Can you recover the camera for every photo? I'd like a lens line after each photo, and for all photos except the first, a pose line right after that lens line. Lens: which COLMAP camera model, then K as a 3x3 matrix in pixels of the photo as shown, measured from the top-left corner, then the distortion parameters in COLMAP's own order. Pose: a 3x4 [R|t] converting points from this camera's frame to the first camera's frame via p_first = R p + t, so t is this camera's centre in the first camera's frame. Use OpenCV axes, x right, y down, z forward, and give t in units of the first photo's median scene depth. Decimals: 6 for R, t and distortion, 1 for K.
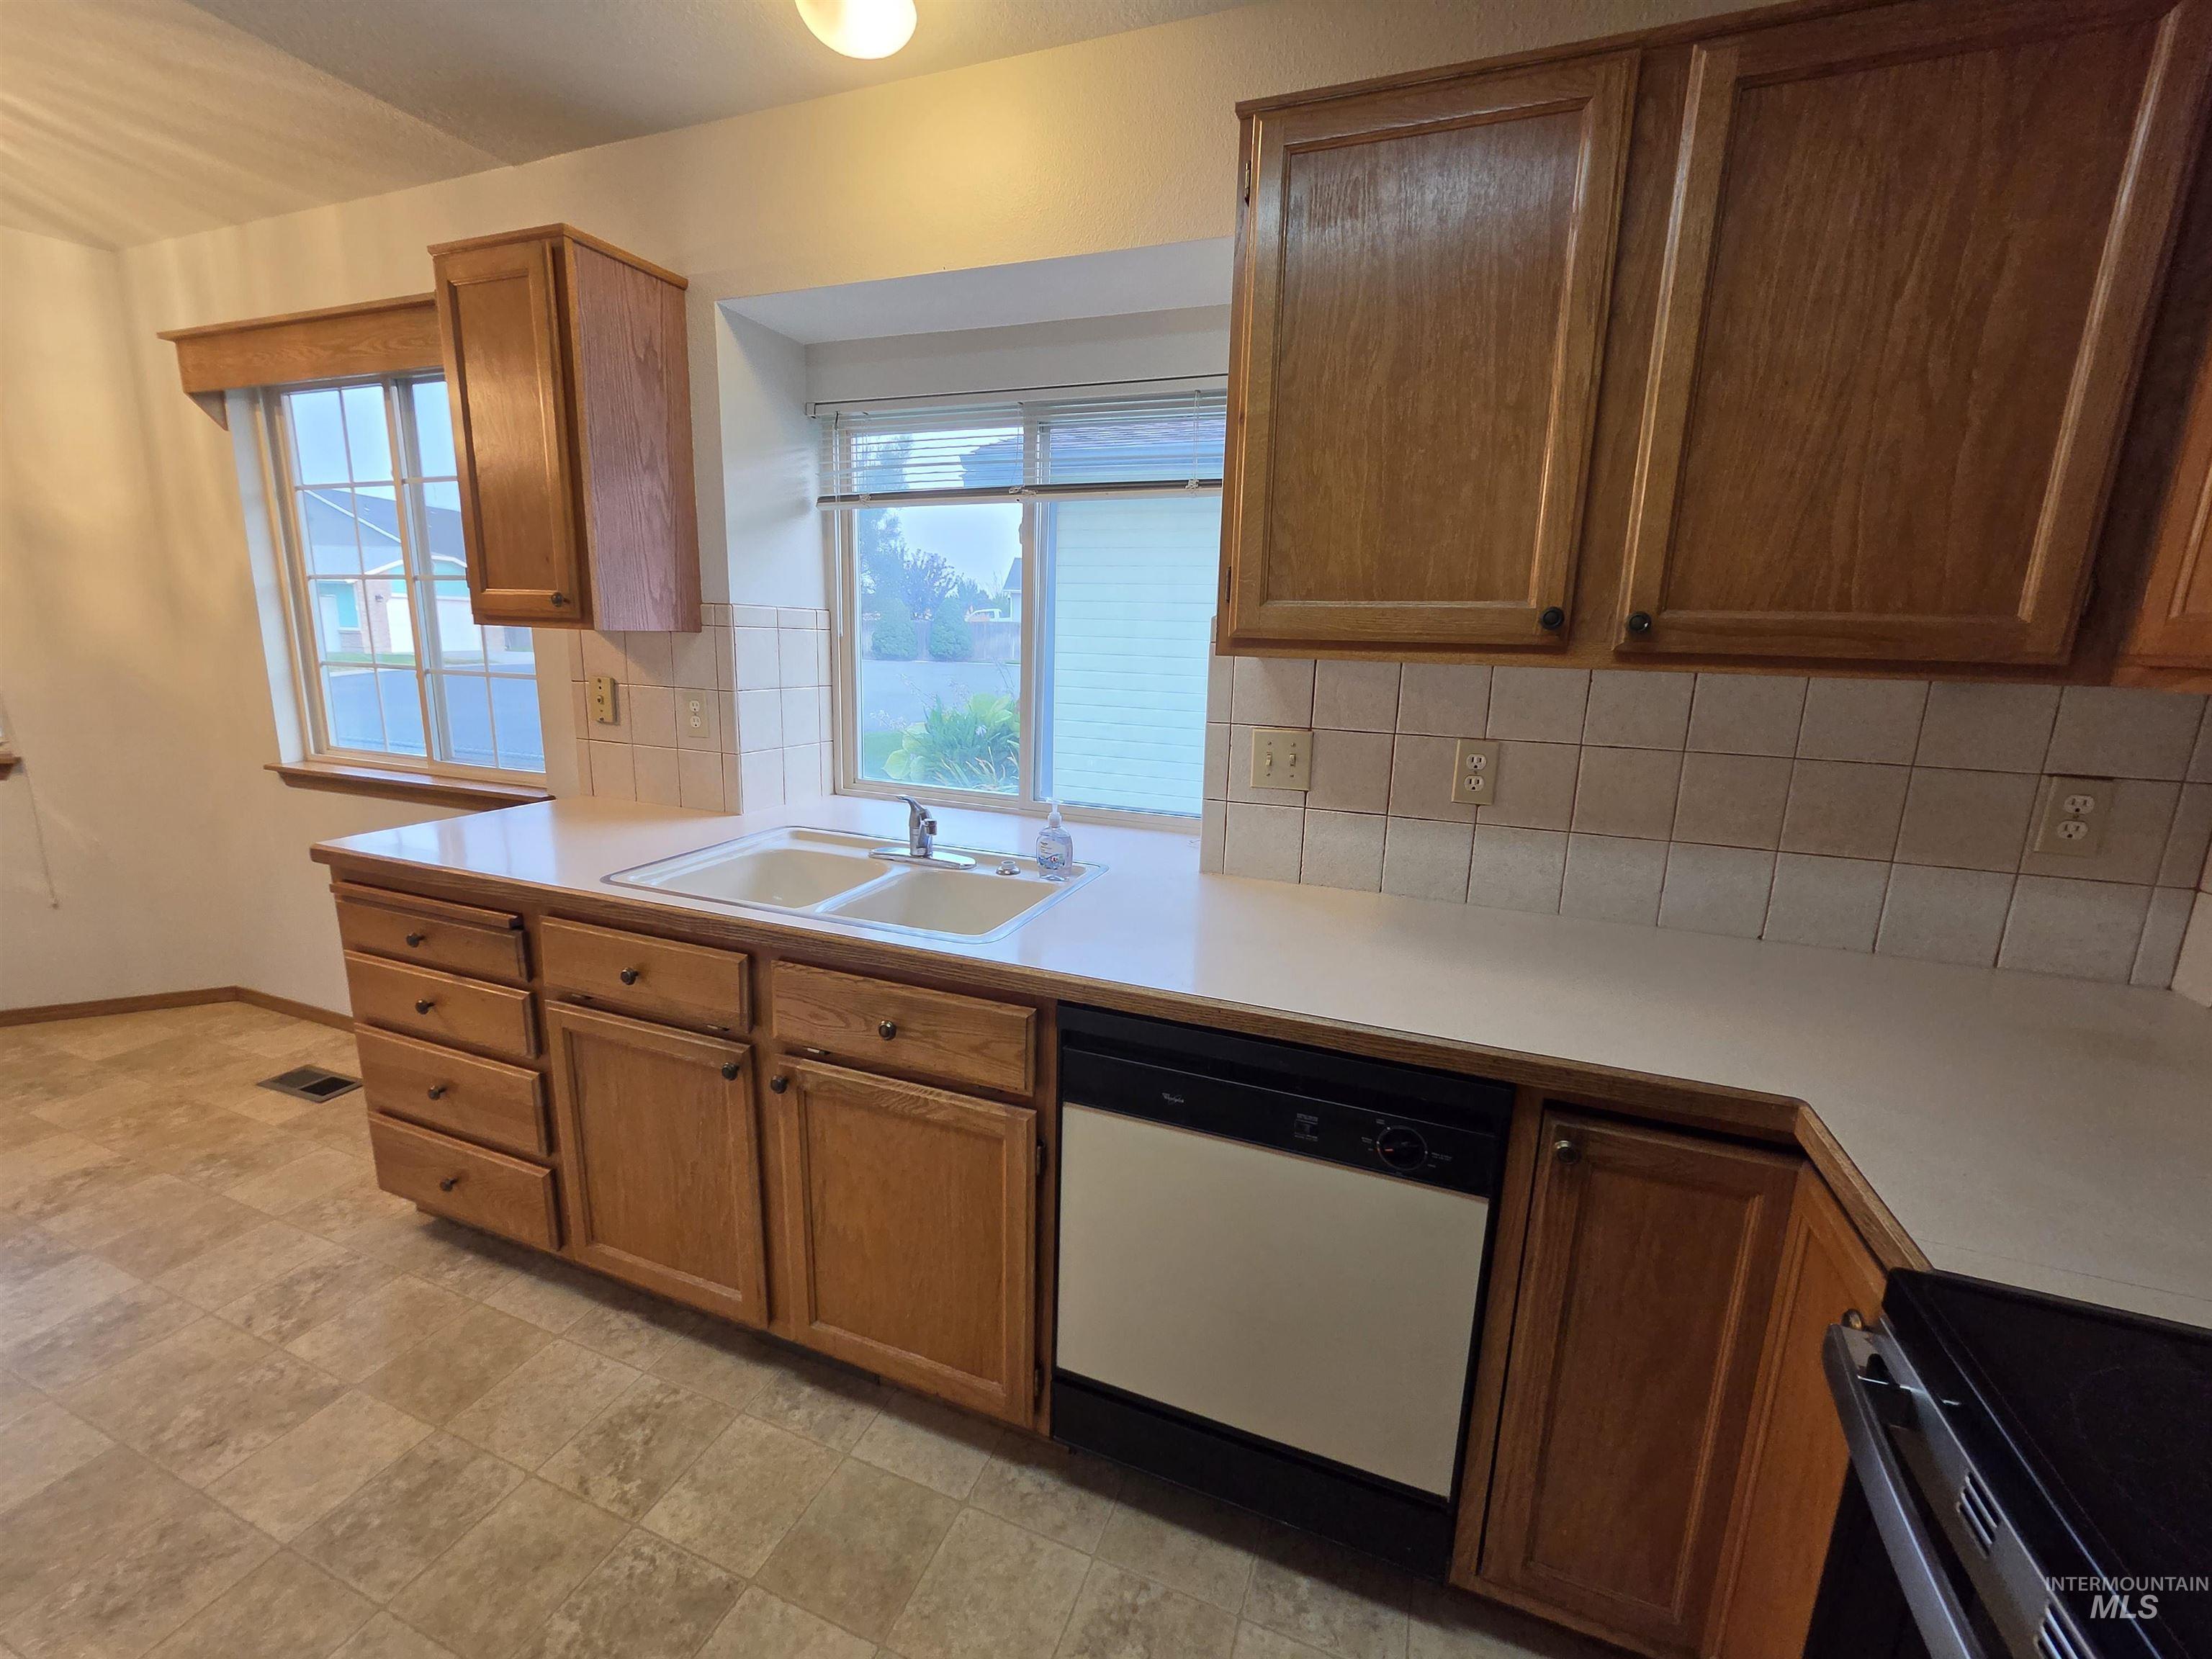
lens RADIAL K [[909.3, 0, 1107.8], [0, 909.3, 819.7], [0, 0, 1]] dist [-0.002605, -0.000843]
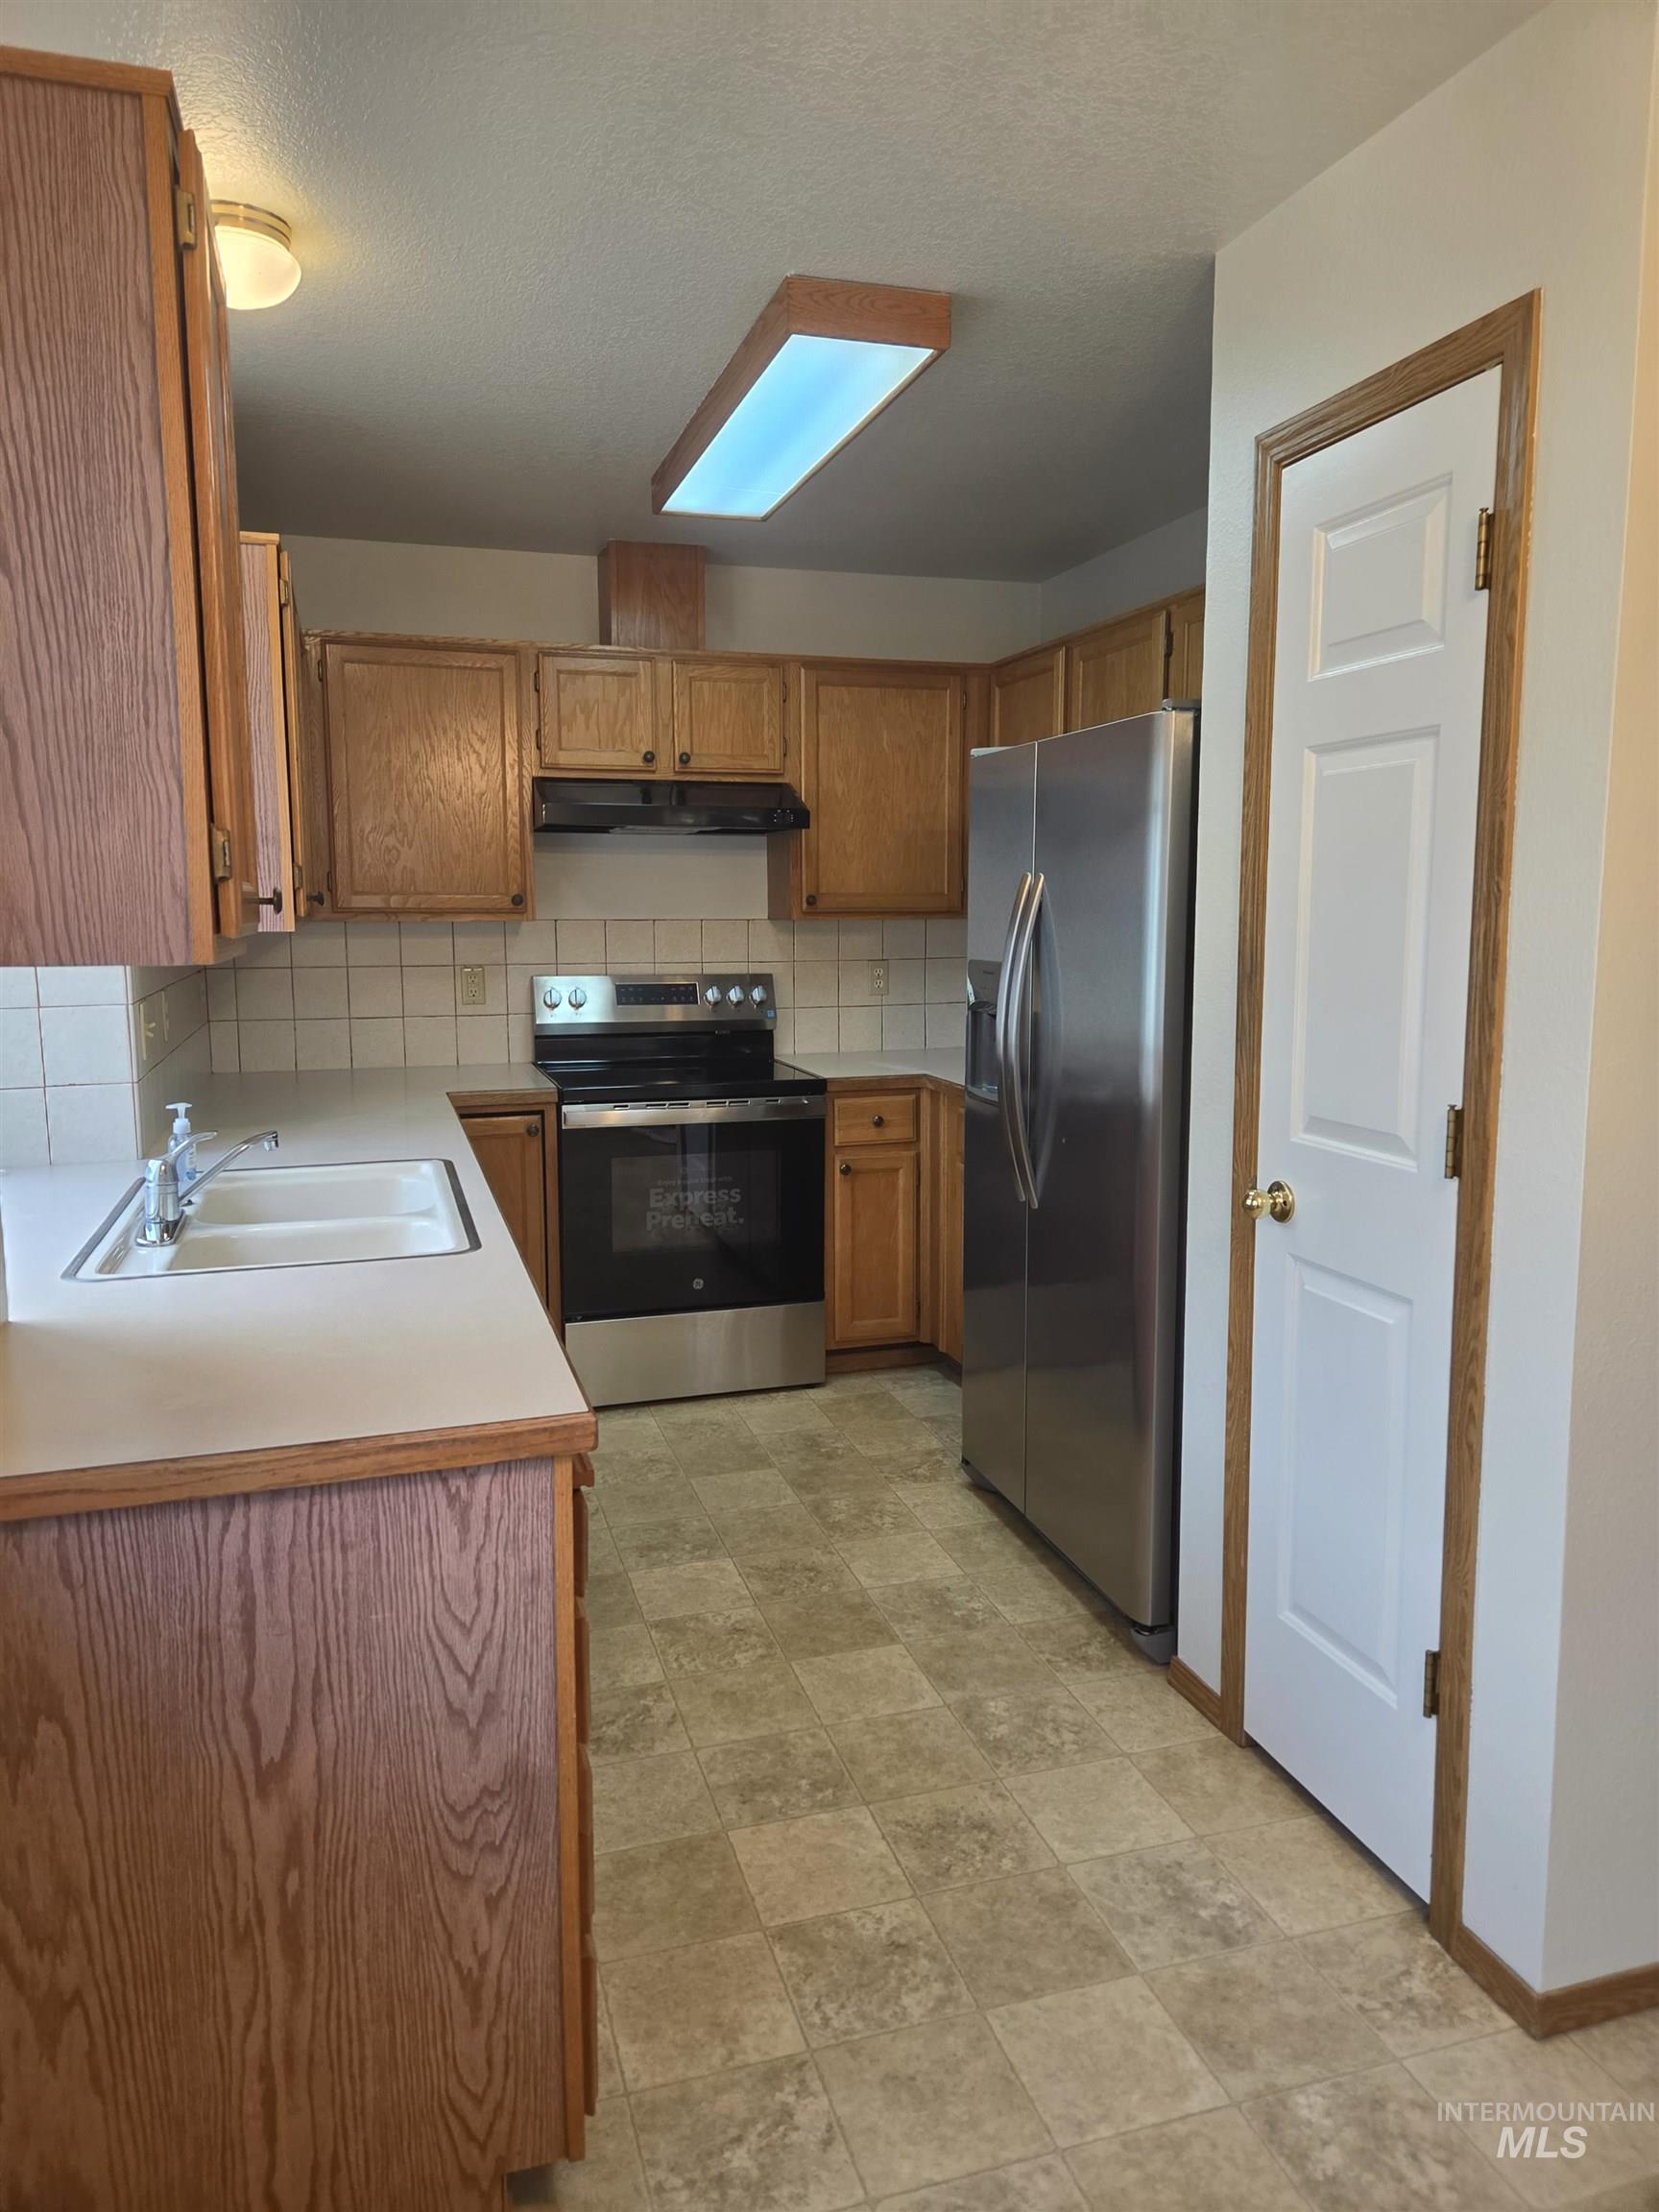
lens RADIAL K [[1473.7, 0, 822.6], [0, 1473.7, 1079.5], [0, 0, 1]] dist [0.076824, -0.064131]
pose [[-0.620967, -0.121124, 0.774421, -1.818550], [0.148166, 0.952039, 0.267711, -0.395840], [-0.769705, 0.280983, -0.573238, 1.542501]]
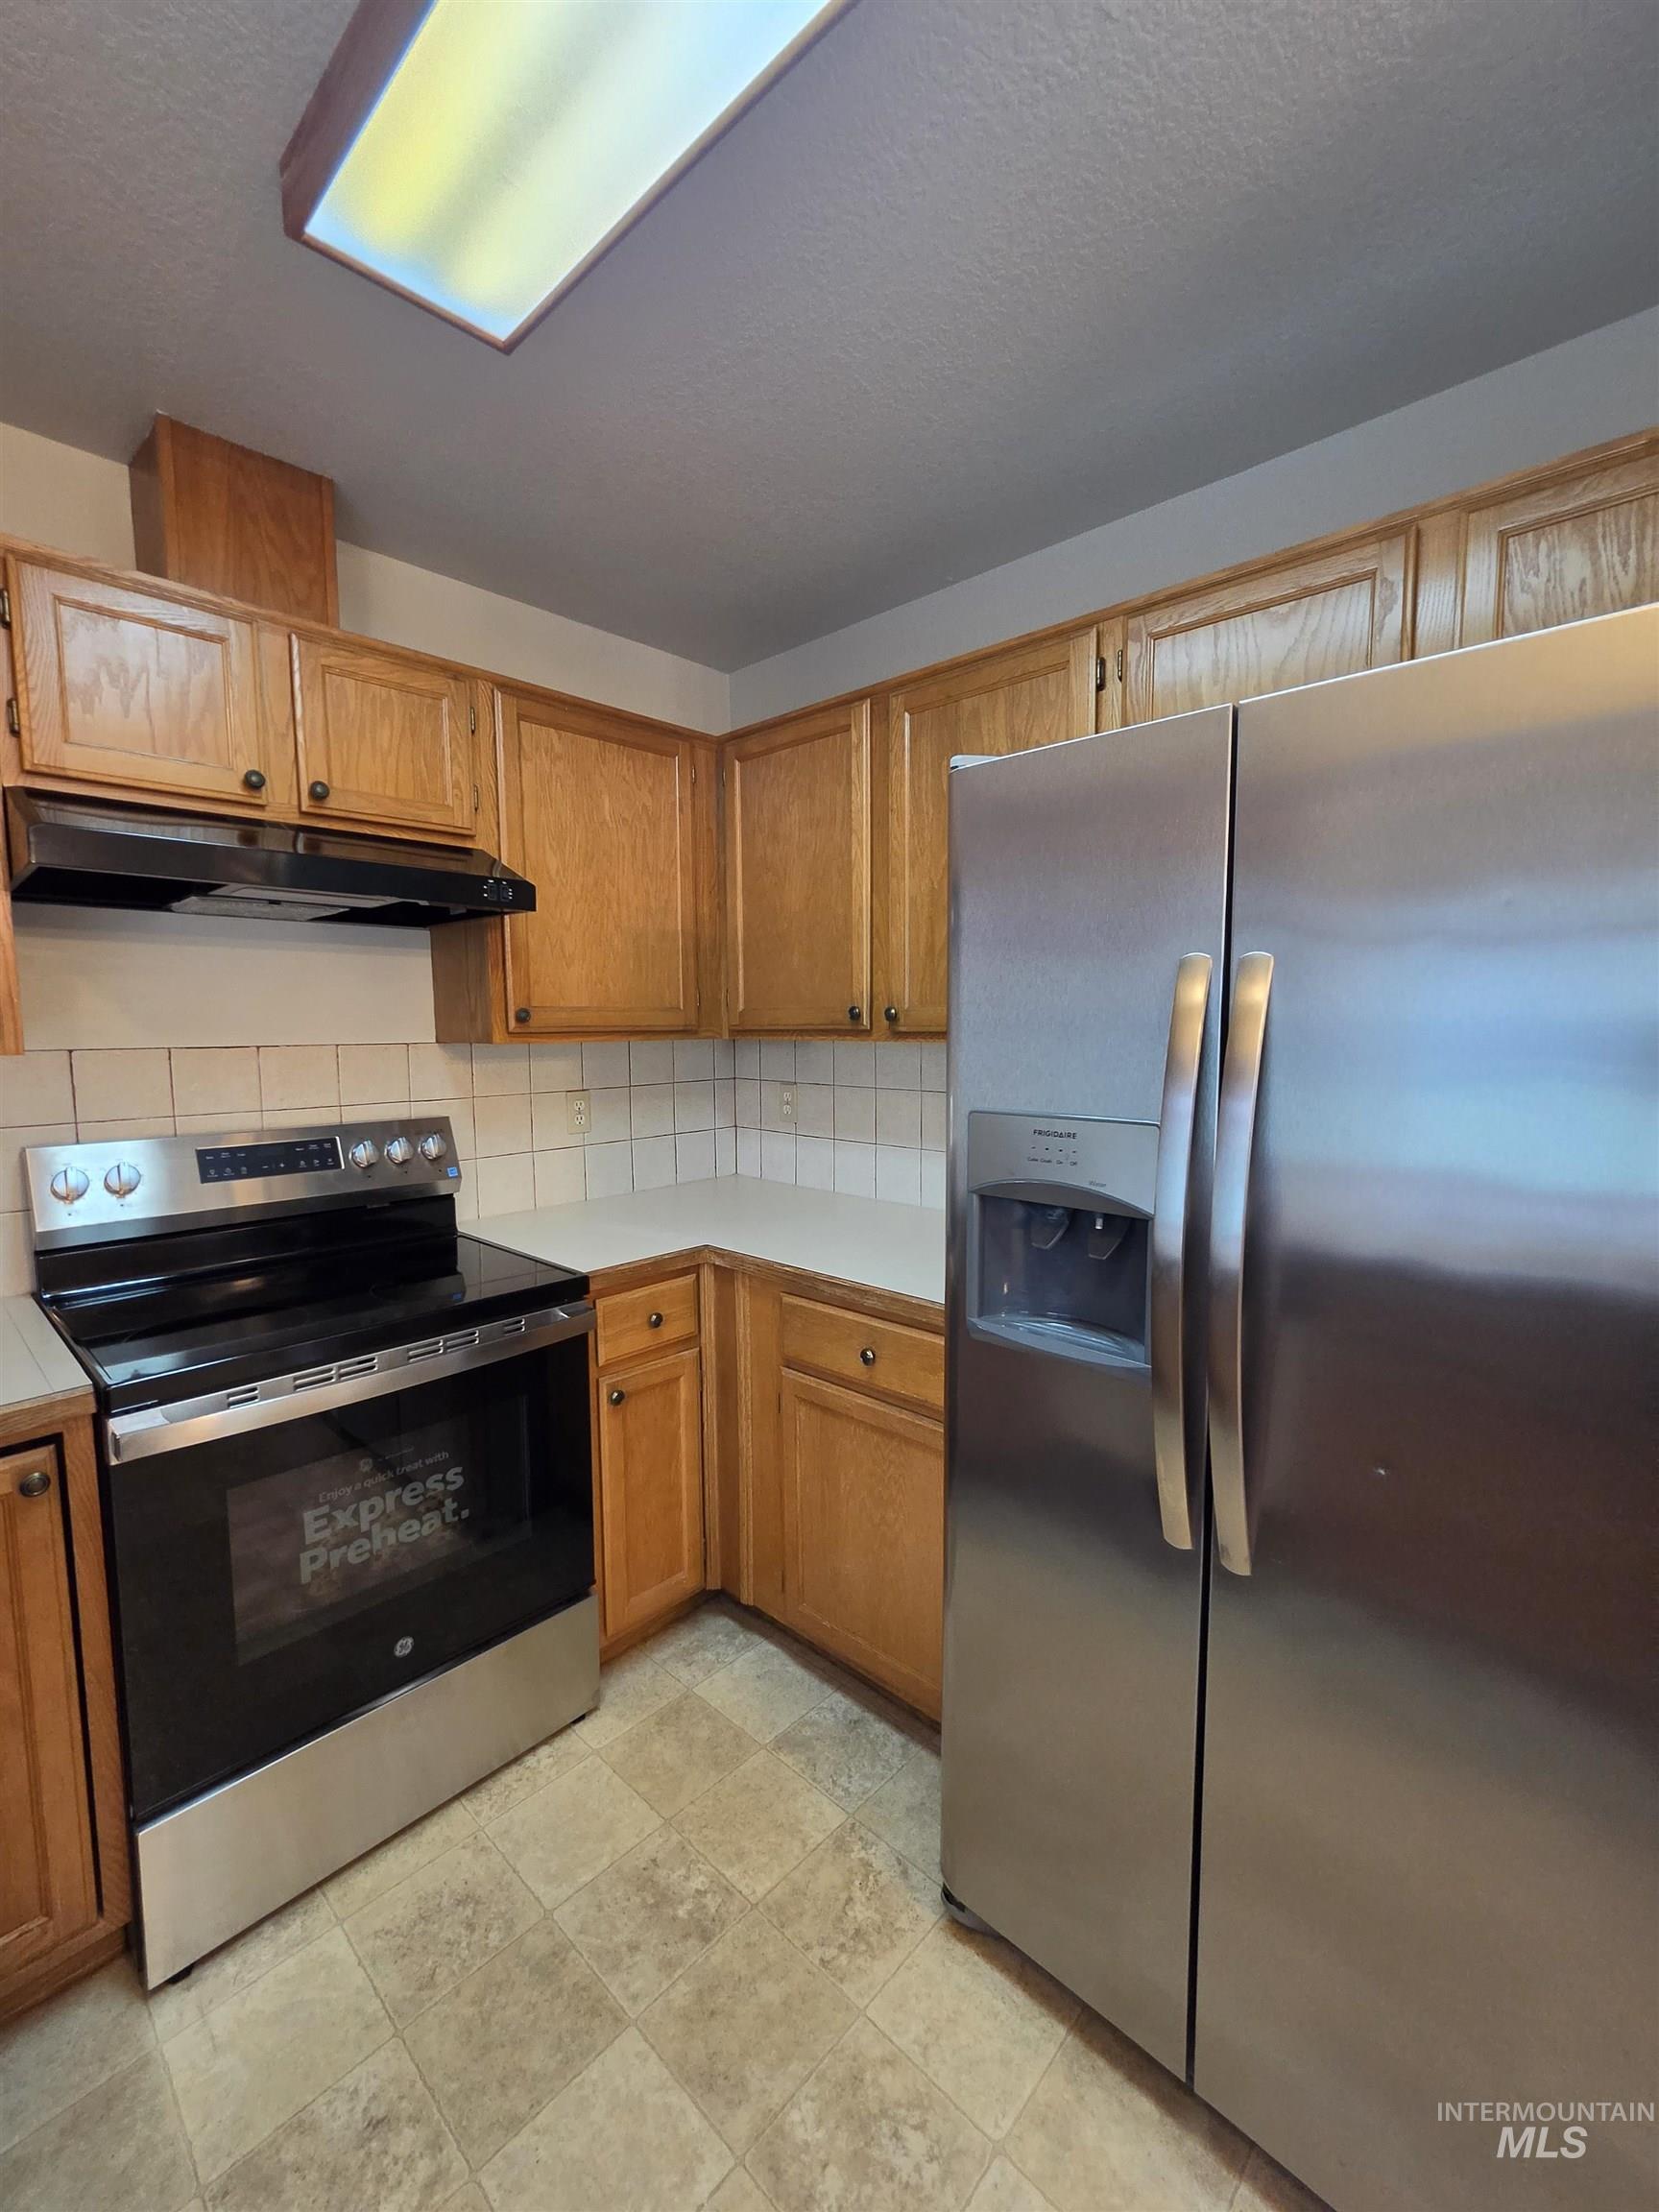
lens RADIAL K [[911.7, 0, 829.5], [0, 911.7, 1106.0], [0, 0, 1]] dist [-0.007829, 0.004347]
pose [[-0.928259, -0.054503, 0.367919, -0.450332], [0.059477, 0.954722, 0.291492, -0.193359], [-0.367148, 0.292463, -0.882988, 0.837318]]
